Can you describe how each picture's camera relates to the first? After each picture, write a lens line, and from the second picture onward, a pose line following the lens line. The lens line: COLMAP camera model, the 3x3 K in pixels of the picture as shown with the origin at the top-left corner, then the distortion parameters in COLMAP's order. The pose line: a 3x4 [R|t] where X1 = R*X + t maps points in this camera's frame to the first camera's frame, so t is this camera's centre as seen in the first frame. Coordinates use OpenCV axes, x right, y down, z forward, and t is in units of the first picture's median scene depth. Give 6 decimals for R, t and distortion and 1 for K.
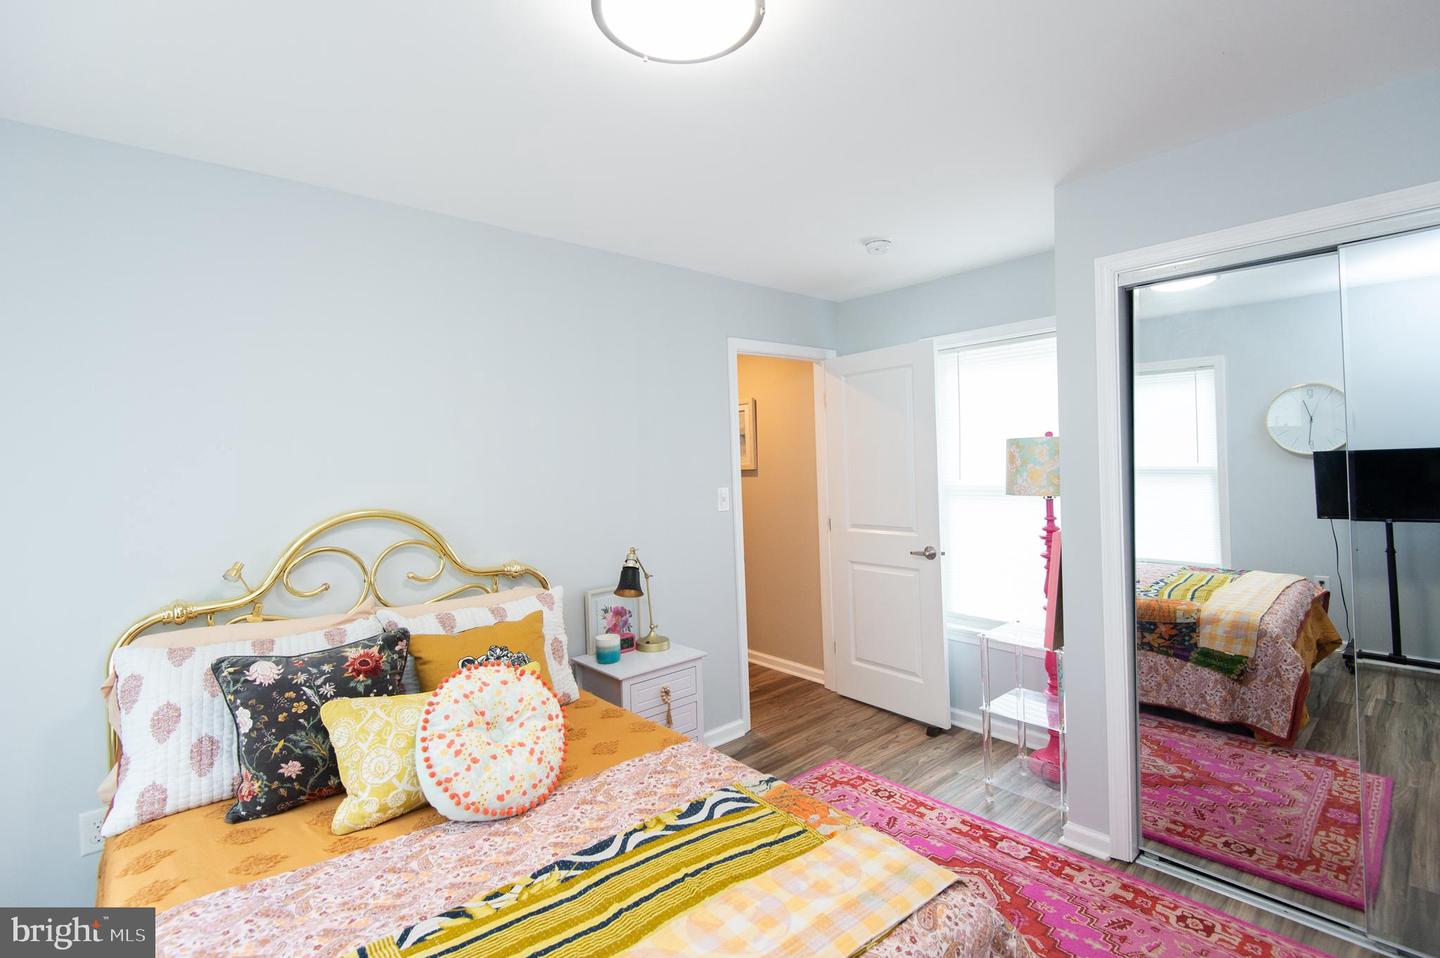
lens RADIAL K [[665.5, 0, 715.6], [0, 665.5, 474.0], [0, 0, 1]] dist [0.017009, -0.009642]
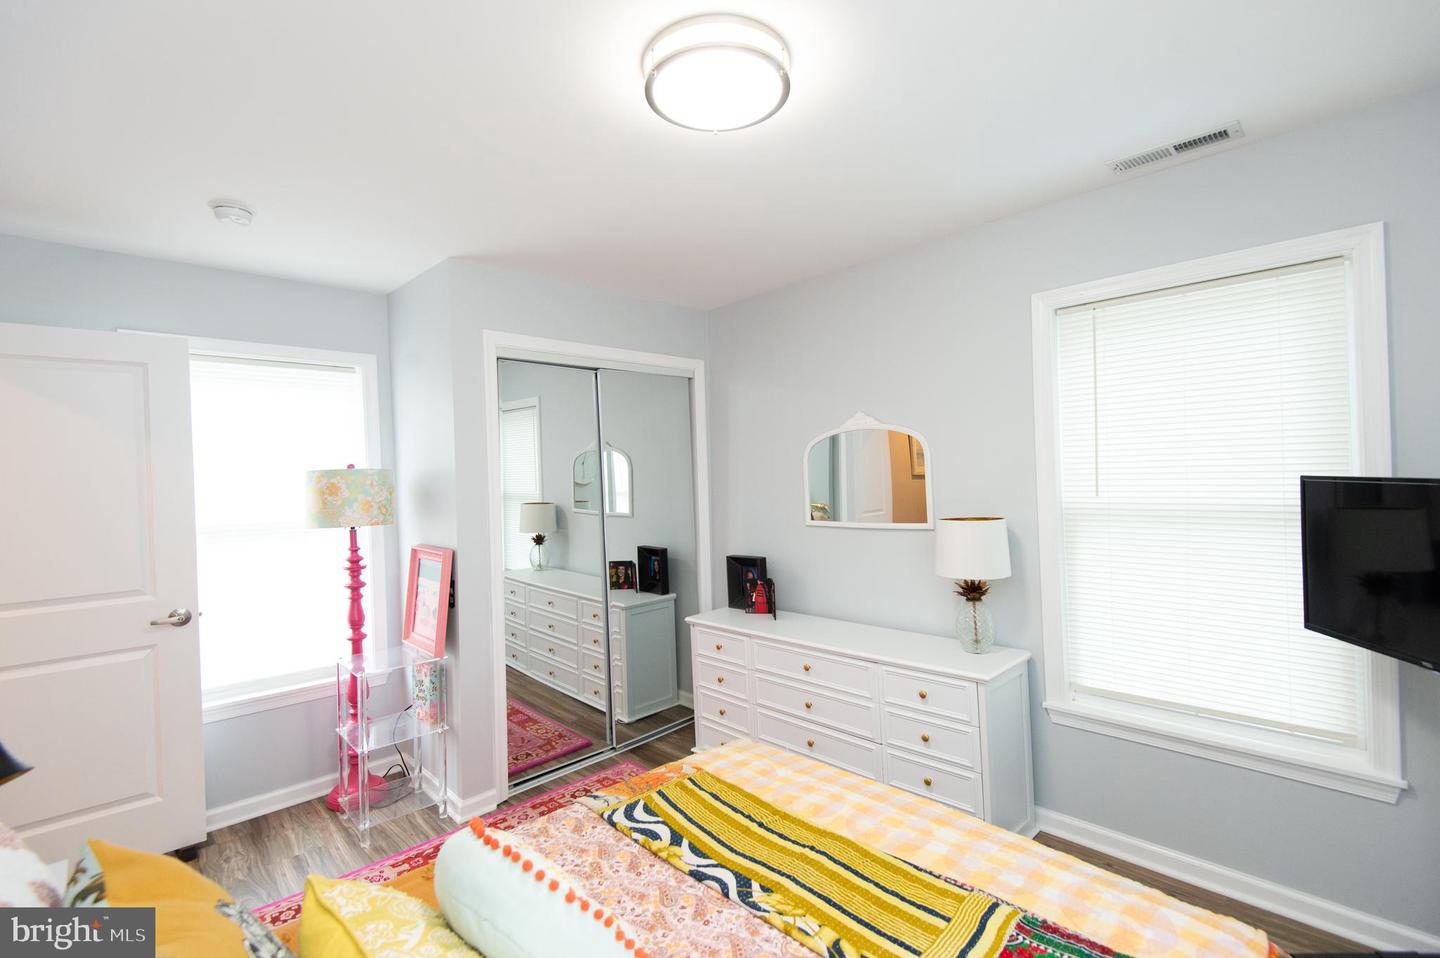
lens RADIAL K [[665.5, 0, 715.6], [0, 665.5, 473.7], [0, 0, 1]] dist [0.017009, -0.009642]
pose [[-0.043152, 0.031082, 0.998585, -0.652612], [0.048613, 0.998397, -0.028976, 0.009982], [-0.997885, 0.047294, -0.044593, 0.582520]]
